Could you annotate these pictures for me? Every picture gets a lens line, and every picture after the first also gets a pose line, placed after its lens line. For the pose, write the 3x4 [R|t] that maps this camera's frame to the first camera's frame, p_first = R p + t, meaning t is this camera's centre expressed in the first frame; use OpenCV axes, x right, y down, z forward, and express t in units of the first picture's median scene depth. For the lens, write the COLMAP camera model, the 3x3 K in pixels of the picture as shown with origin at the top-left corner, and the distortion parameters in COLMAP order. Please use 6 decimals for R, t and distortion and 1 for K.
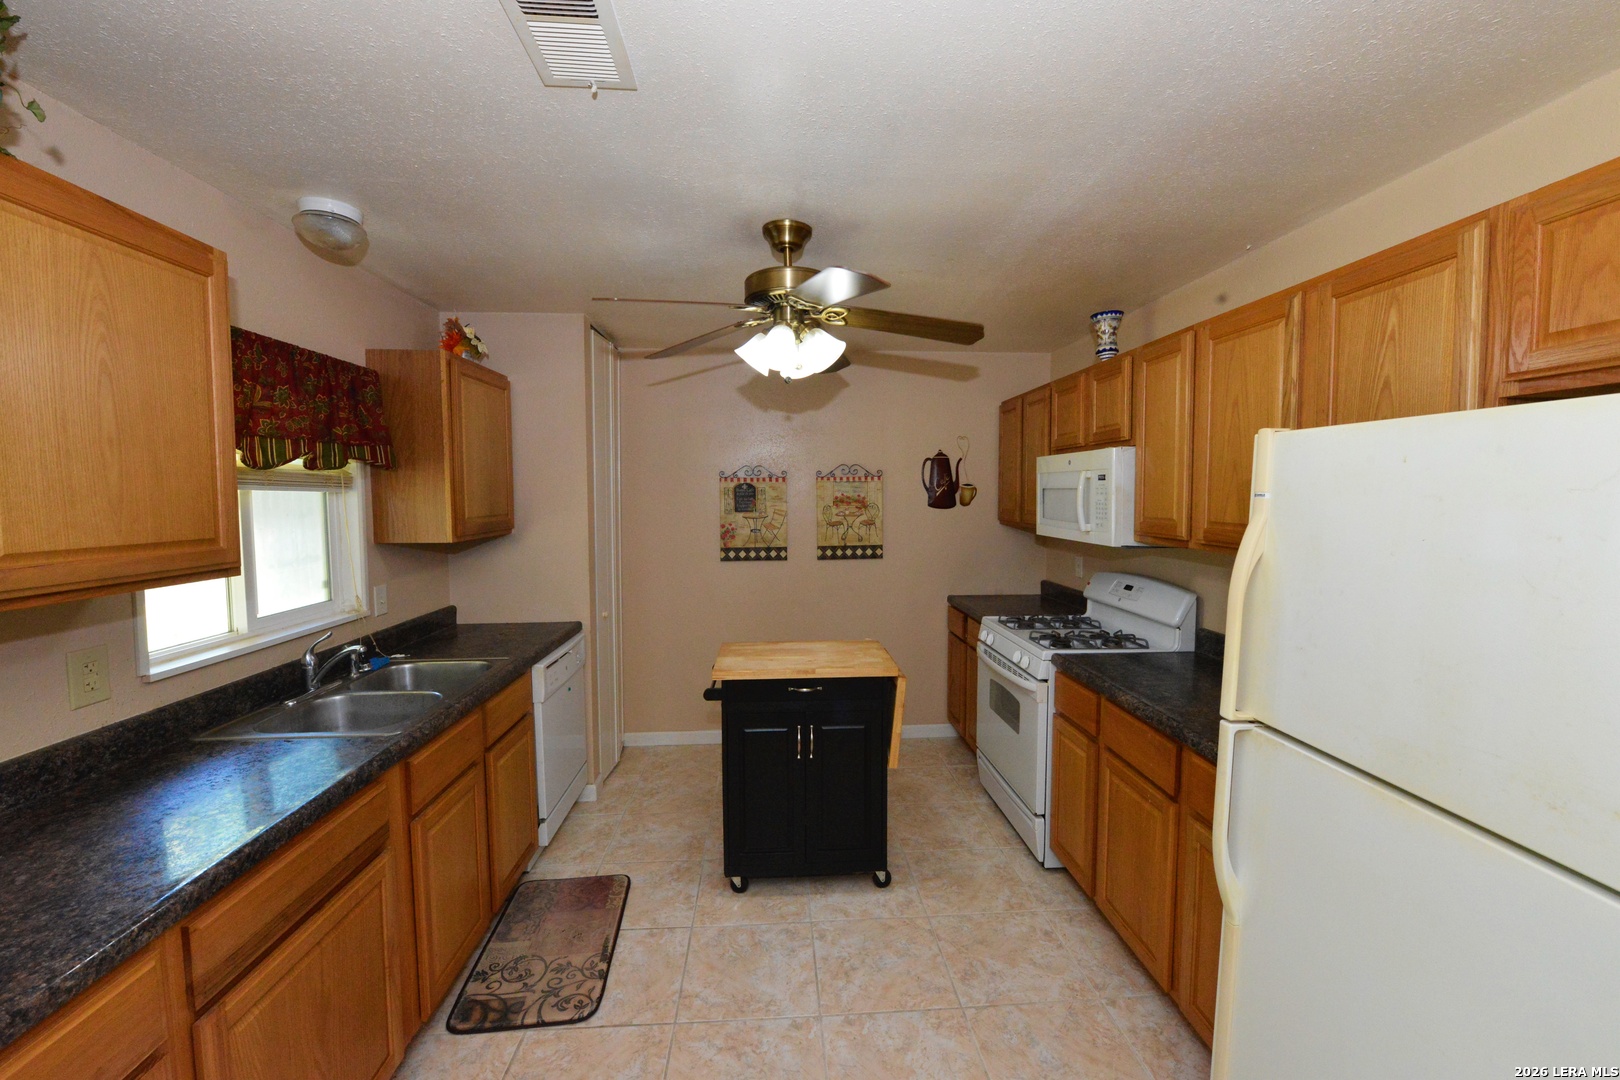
lens RADIAL K [[647.6, 0, 810.5], [0, 647.6, 534.8], [0, 0, 1]] dist [-0.007578, -0.003412]
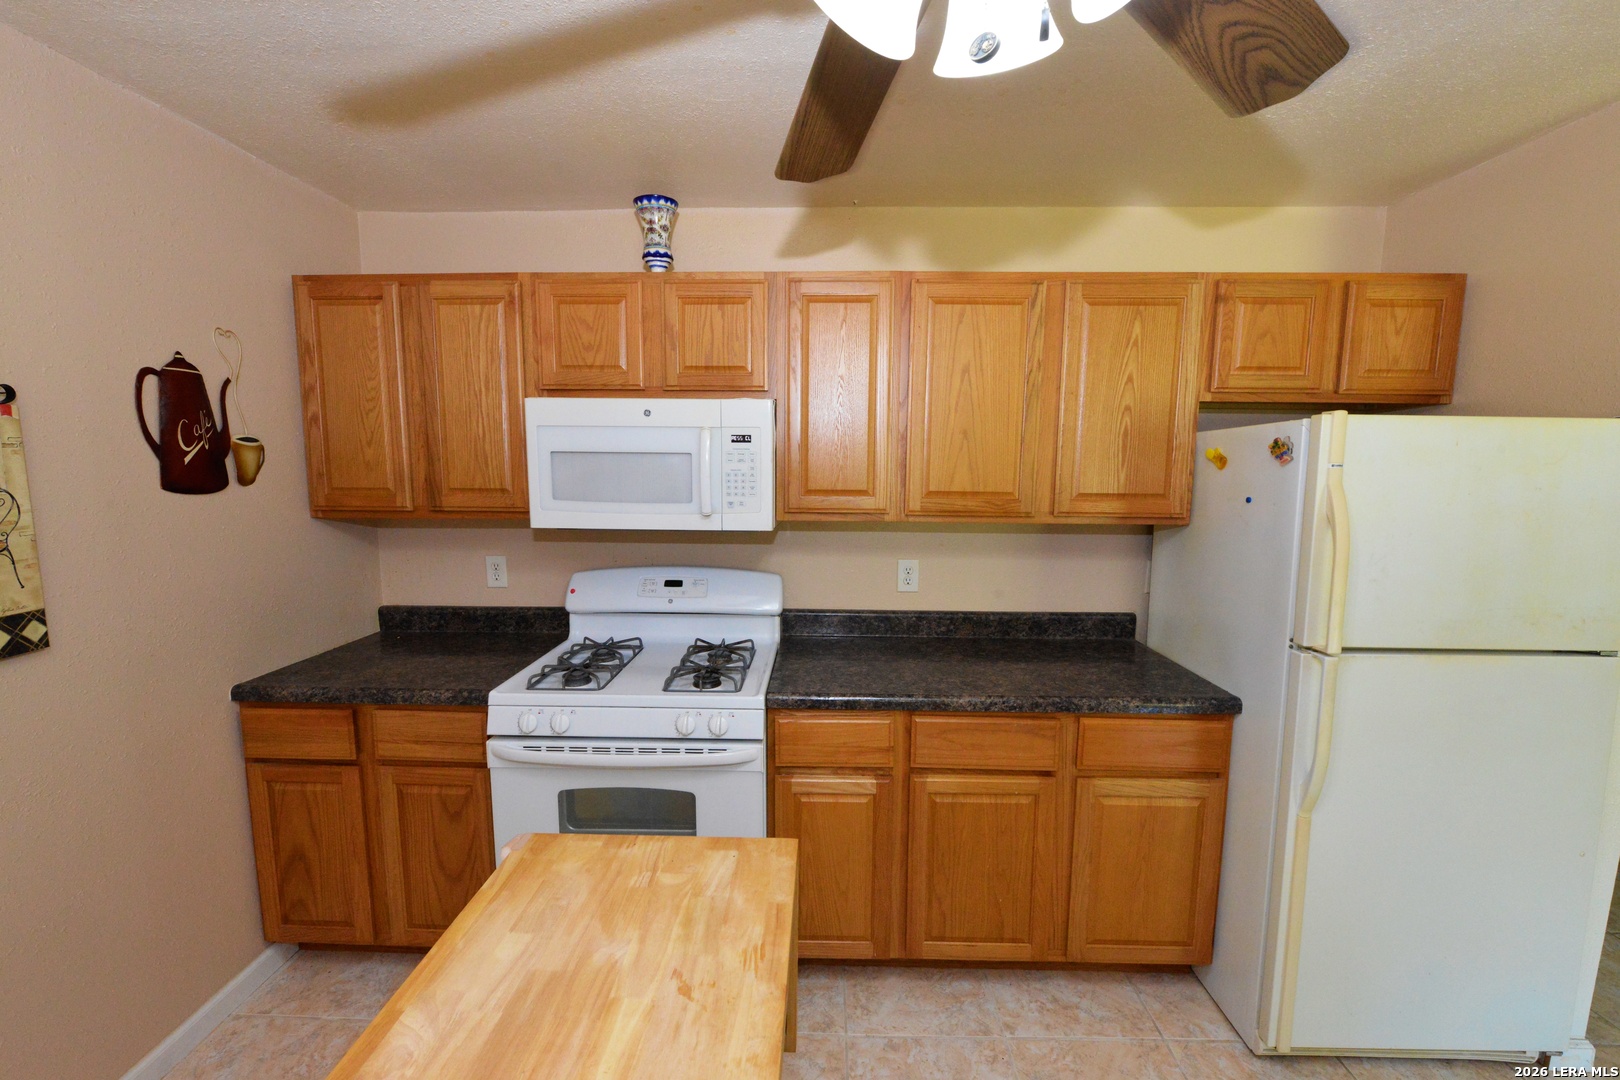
lens RADIAL K [[634.6, 0, 810.5], [0, 634.6, 533.7], [0, 0, 1]] dist [-0.011766, -0.000116]
pose [[0.085916, -0.109441, 0.990273, -0.271063], [0.057782, 0.992823, 0.104709, -0.053805], [-0.994625, 0.048224, 0.091623, 0.884359]]
